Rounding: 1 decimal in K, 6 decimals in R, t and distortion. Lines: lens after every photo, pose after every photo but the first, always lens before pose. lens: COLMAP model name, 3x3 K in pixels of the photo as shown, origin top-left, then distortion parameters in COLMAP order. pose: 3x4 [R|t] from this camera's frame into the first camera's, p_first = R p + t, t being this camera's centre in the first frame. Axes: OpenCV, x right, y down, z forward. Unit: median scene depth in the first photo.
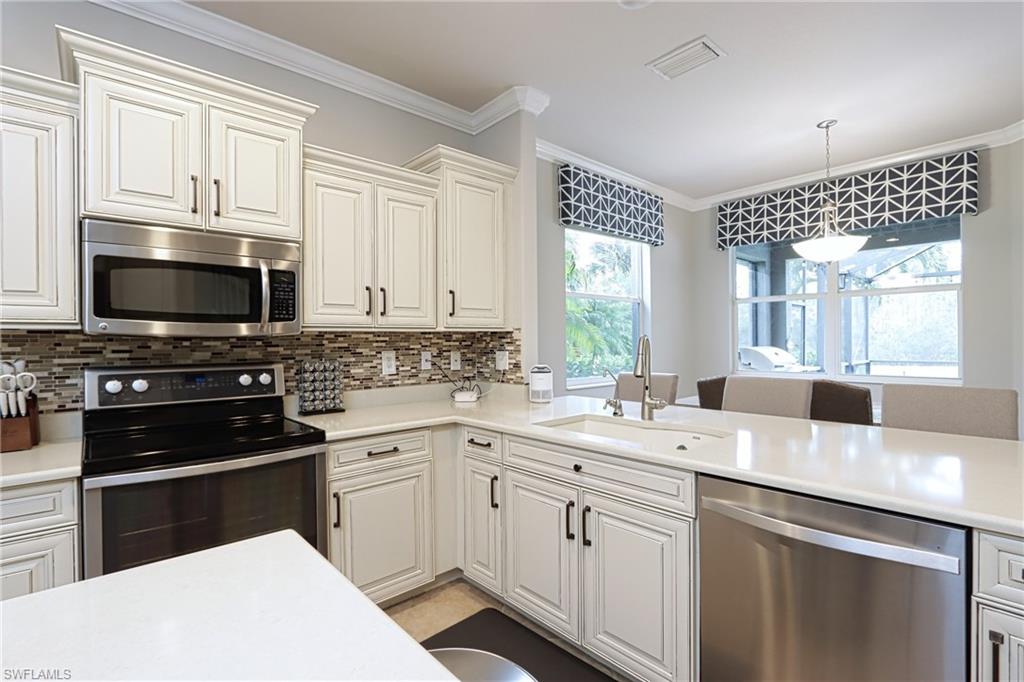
lens RADIAL K [[478.1, 0, 510.9], [0, 478.1, 343.3], [0, 0, 1]] dist [-0.011383, 0.000611]
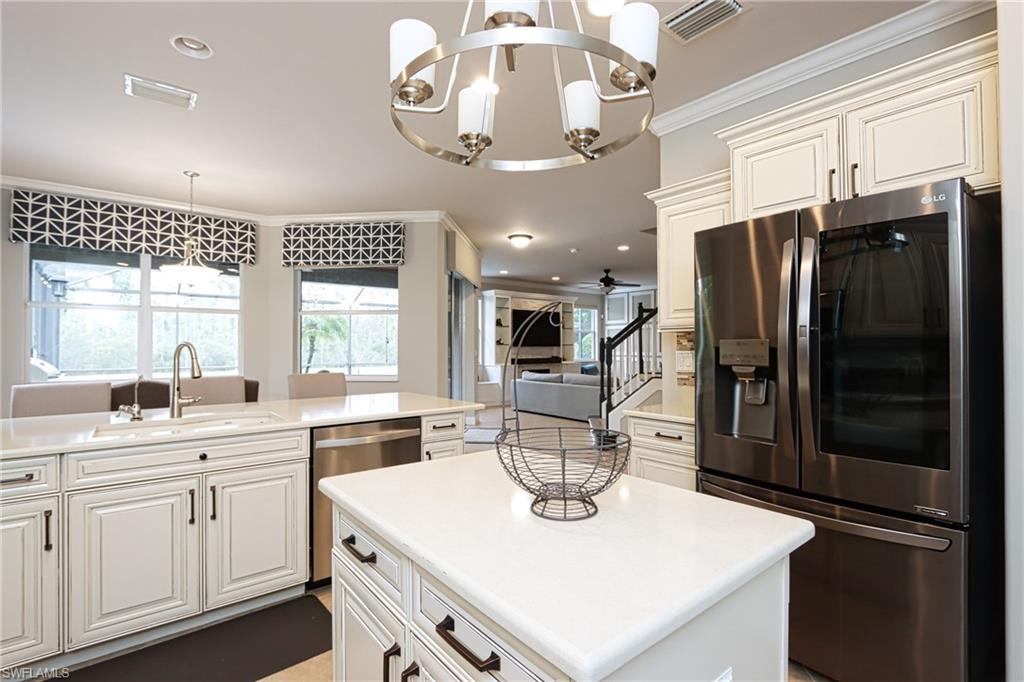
lens RADIAL K [[478.1, 0, 511.6], [0, 478.1, 342.2], [0, 0, 1]] dist [-0.011383, 0.000611]
pose [[0.044063, 0.017917, 0.998868, -0.624241], [0.006199, 0.999815, -0.018208, 0.006763], [-0.999010, 0.006994, 0.043944, 0.130569]]
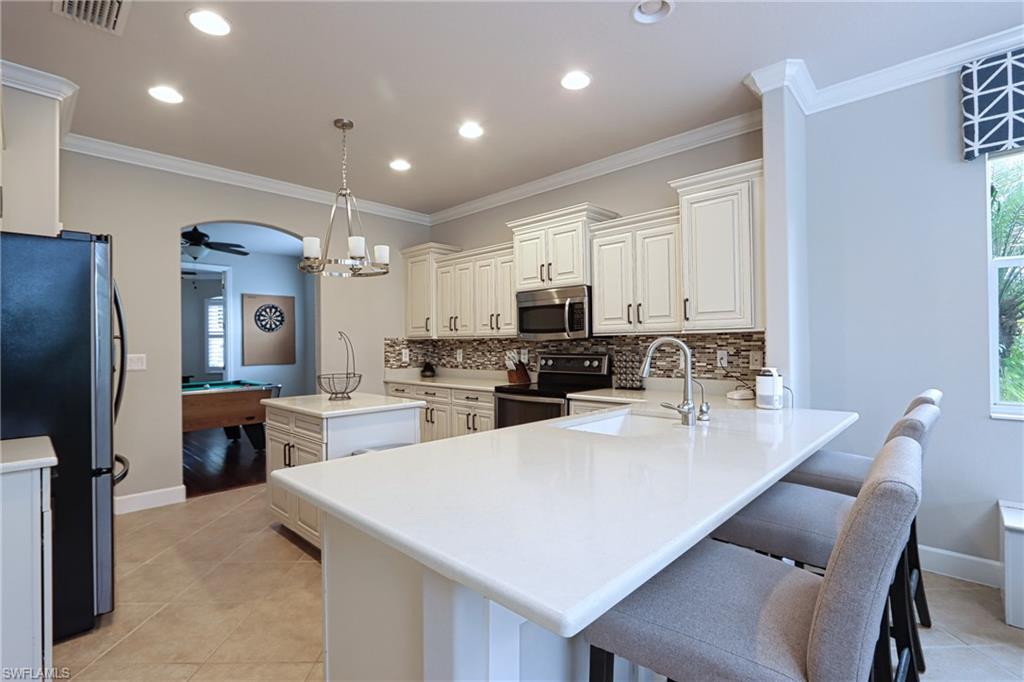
lens RADIAL K [[478.1, 0, 507.8], [0, 478.1, 340.4], [0, 0, 1]] dist [-0.011383, 0.000611]
pose [[0.075810, 0.000663, -0.997122, 0.926613], [0.003602, 0.999993, 0.000938, -0.009360], [0.997116, -0.003663, 0.075807, 0.437665]]
